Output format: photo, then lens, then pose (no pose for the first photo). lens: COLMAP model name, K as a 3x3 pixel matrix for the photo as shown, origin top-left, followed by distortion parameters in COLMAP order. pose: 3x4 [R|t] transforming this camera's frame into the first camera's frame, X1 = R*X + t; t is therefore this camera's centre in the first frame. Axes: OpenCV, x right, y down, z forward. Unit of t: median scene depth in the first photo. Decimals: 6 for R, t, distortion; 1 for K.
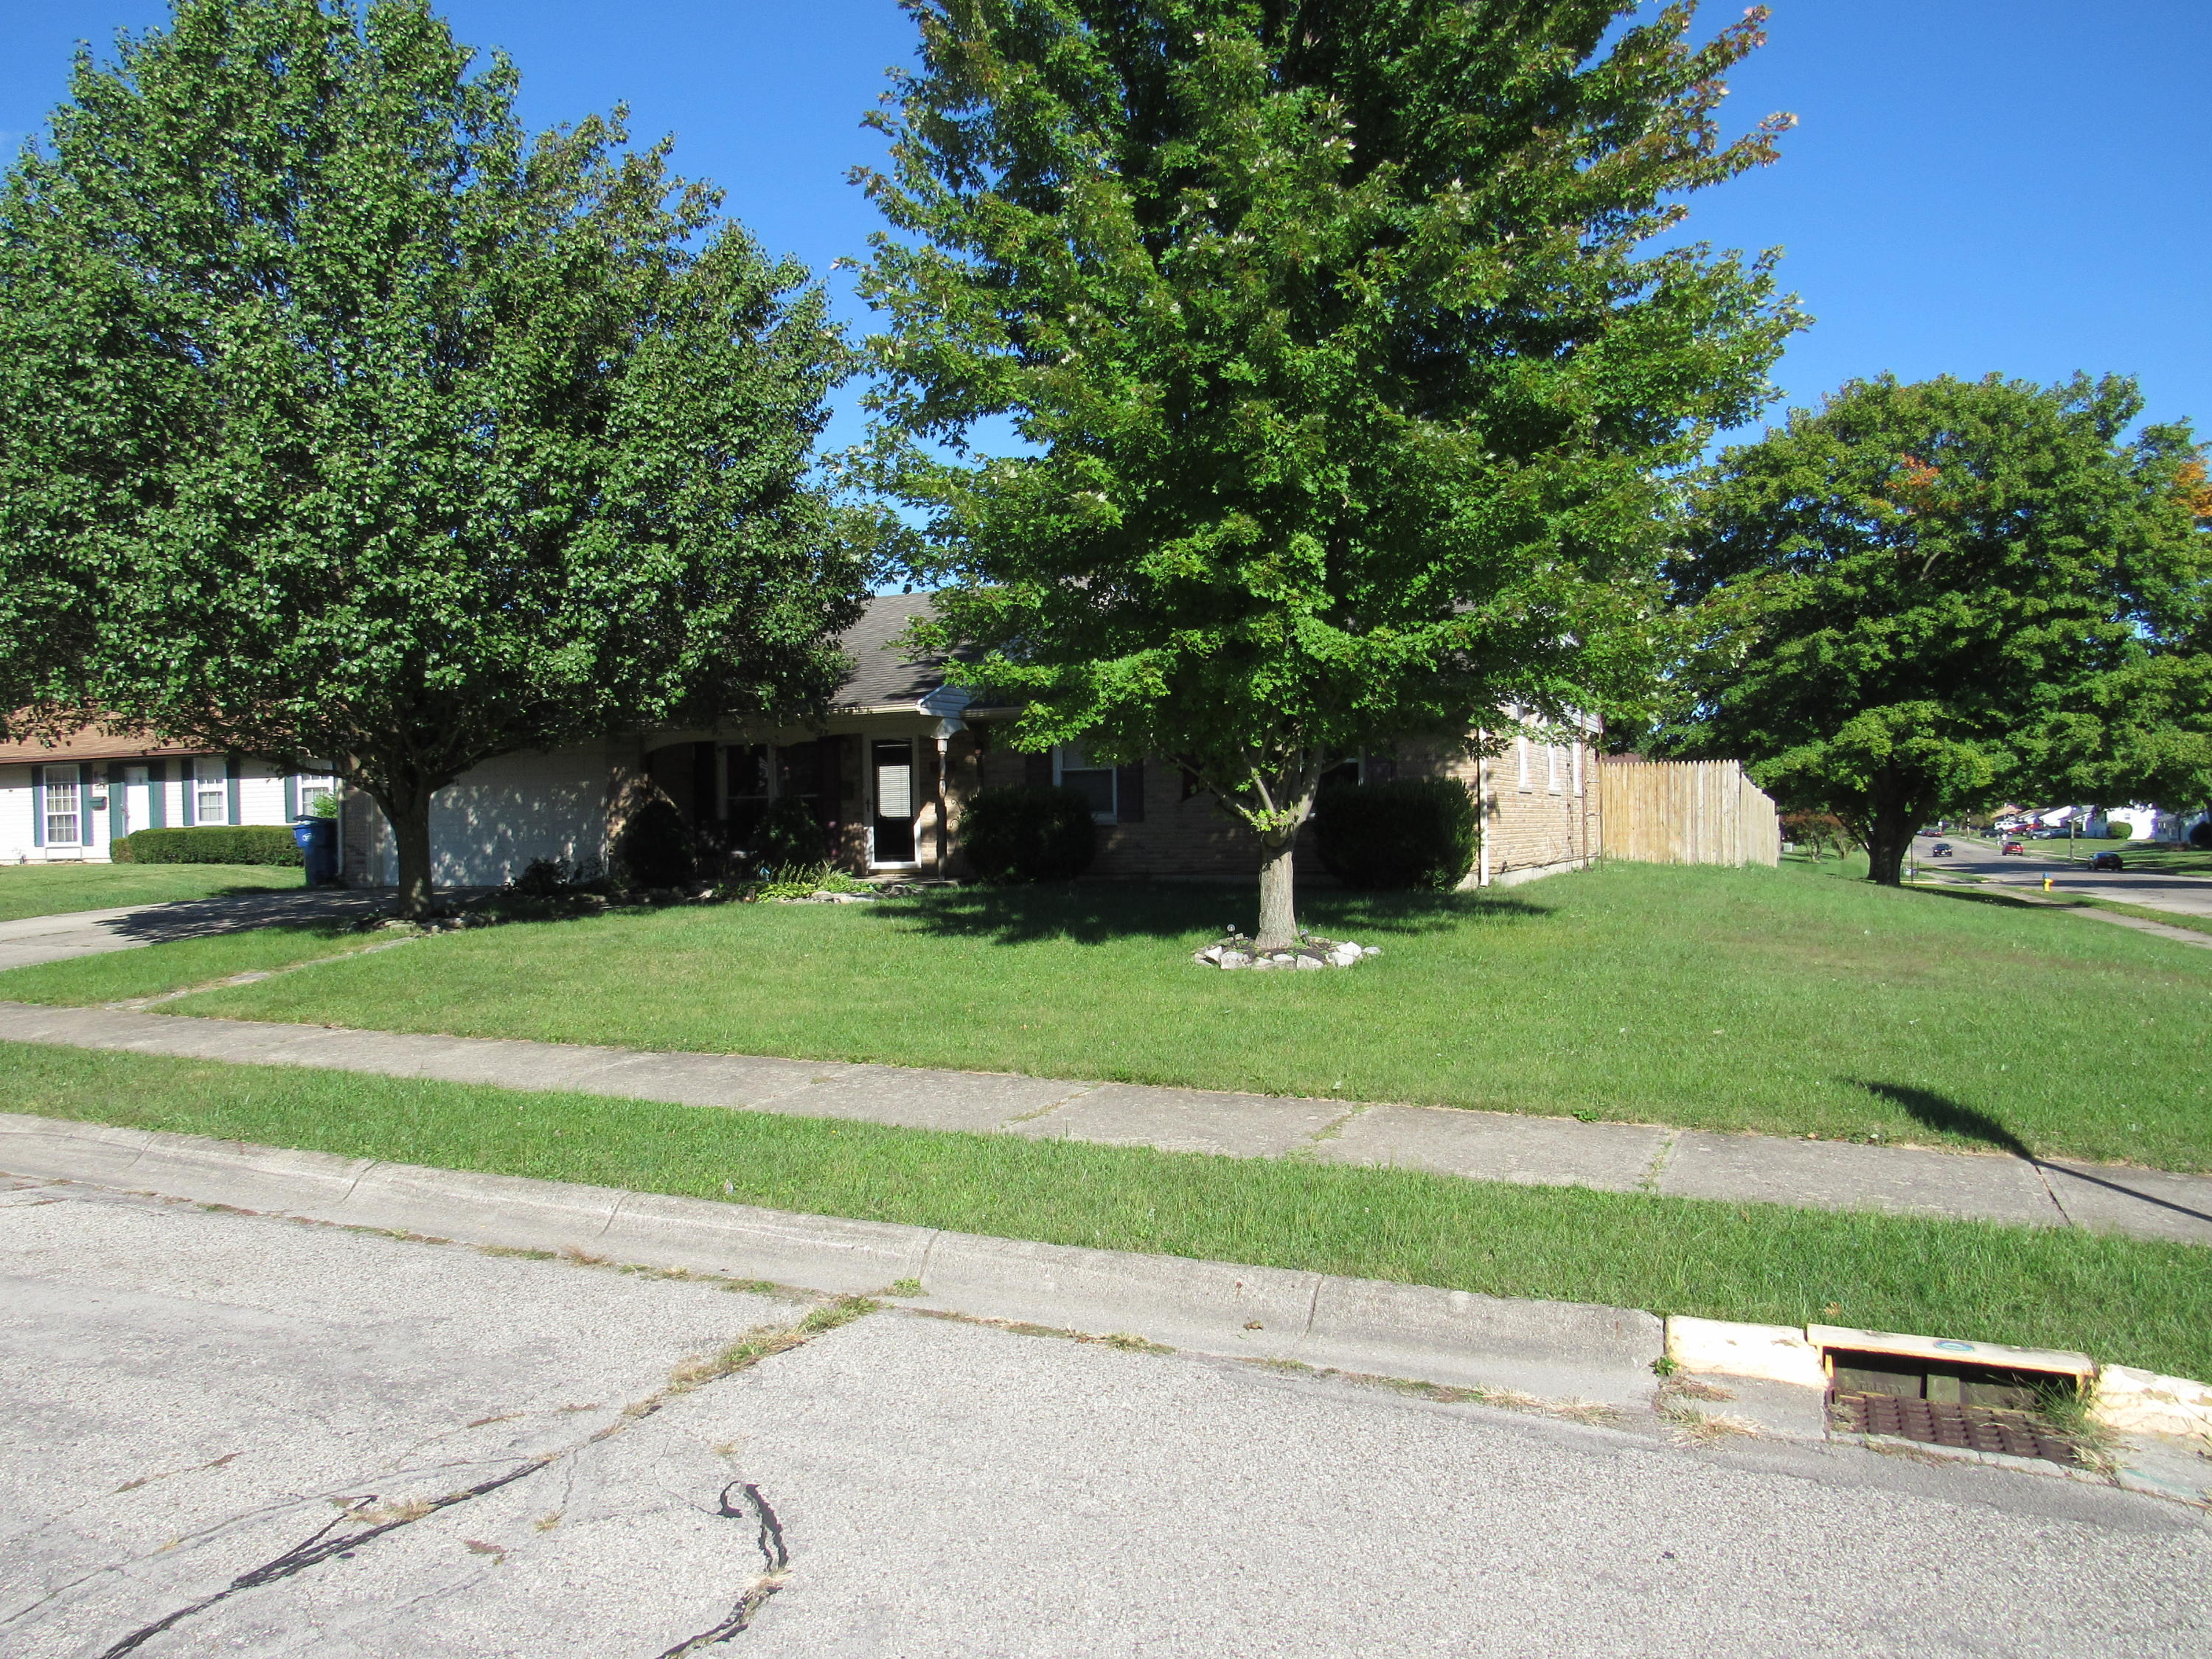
lens RADIAL K [[1593.5, 0, 1093.6], [0, 1593.5, 833.1], [0, 0, 1]] dist [-0.025497, 0.009809]
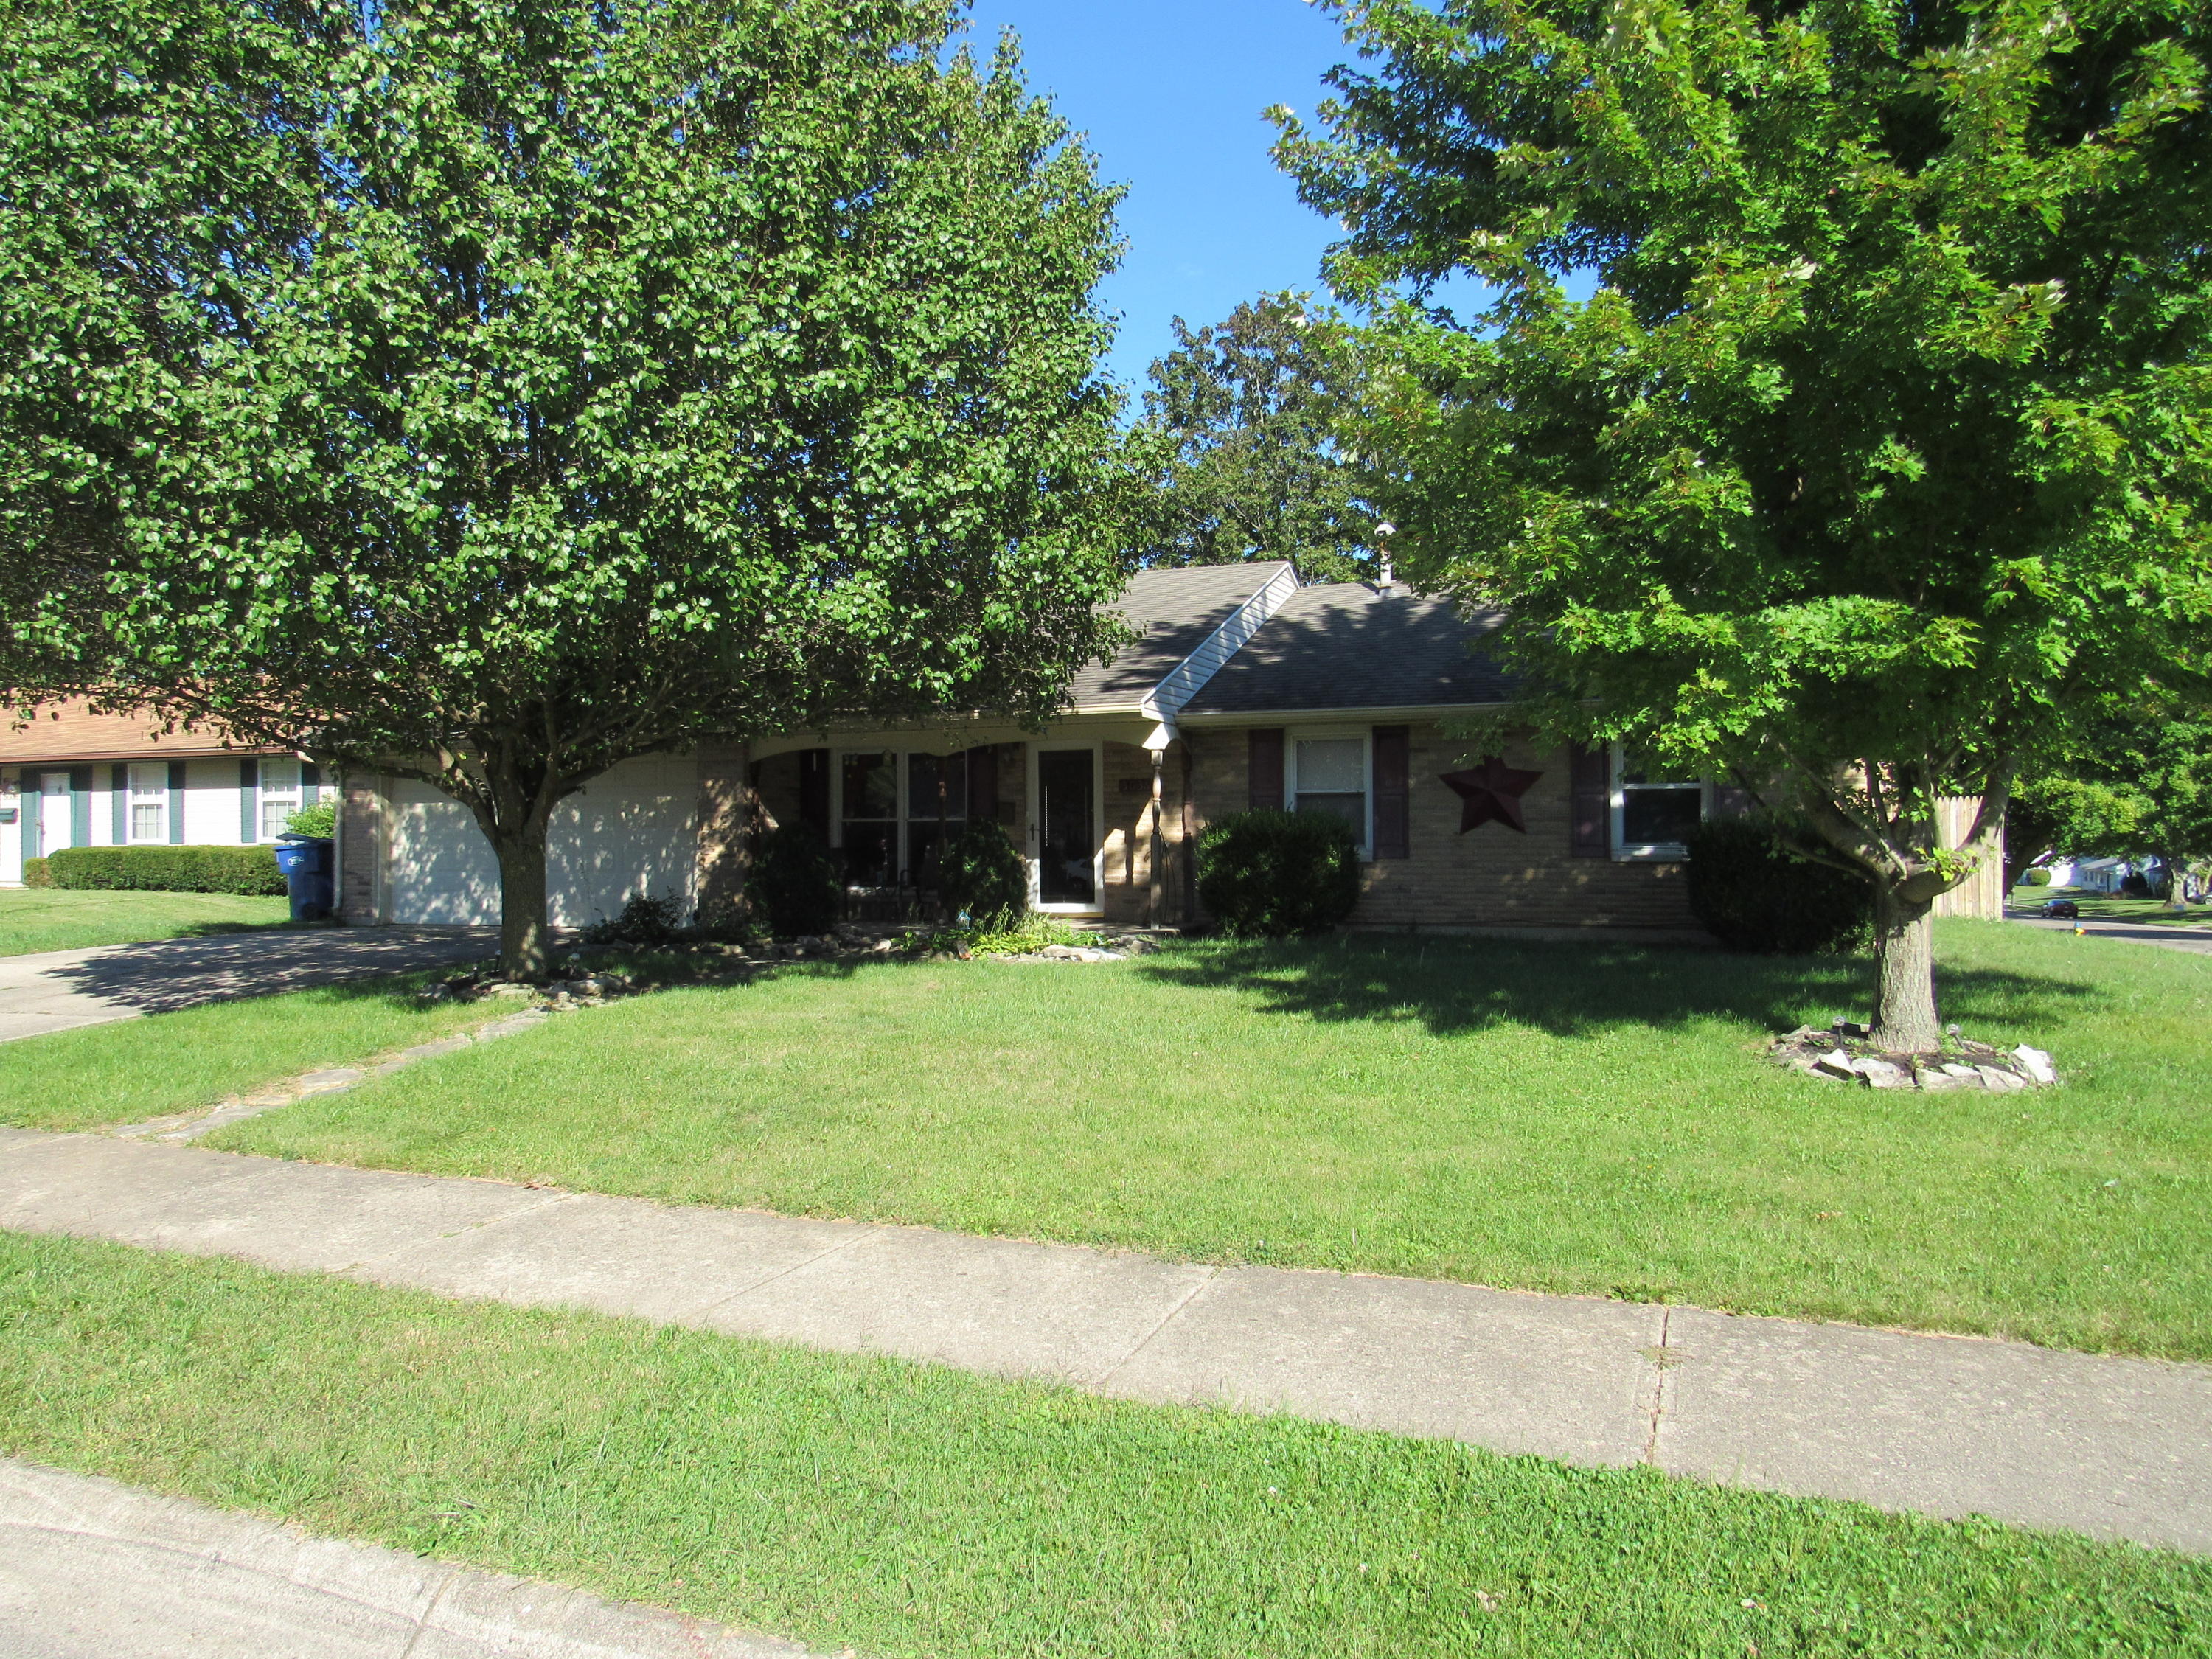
lens RADIAL K [[1565.8, 0, 1105.3], [0, 1565.8, 837.5], [0, 0, 1]] dist [-0.032684, 0.002567]
pose [[0.997021, 0.015839, 0.075480, -0.287889], [-0.014471, 0.999722, -0.018637, -0.001207], [-0.075755, 0.017489, 0.996973, 0.363654]]
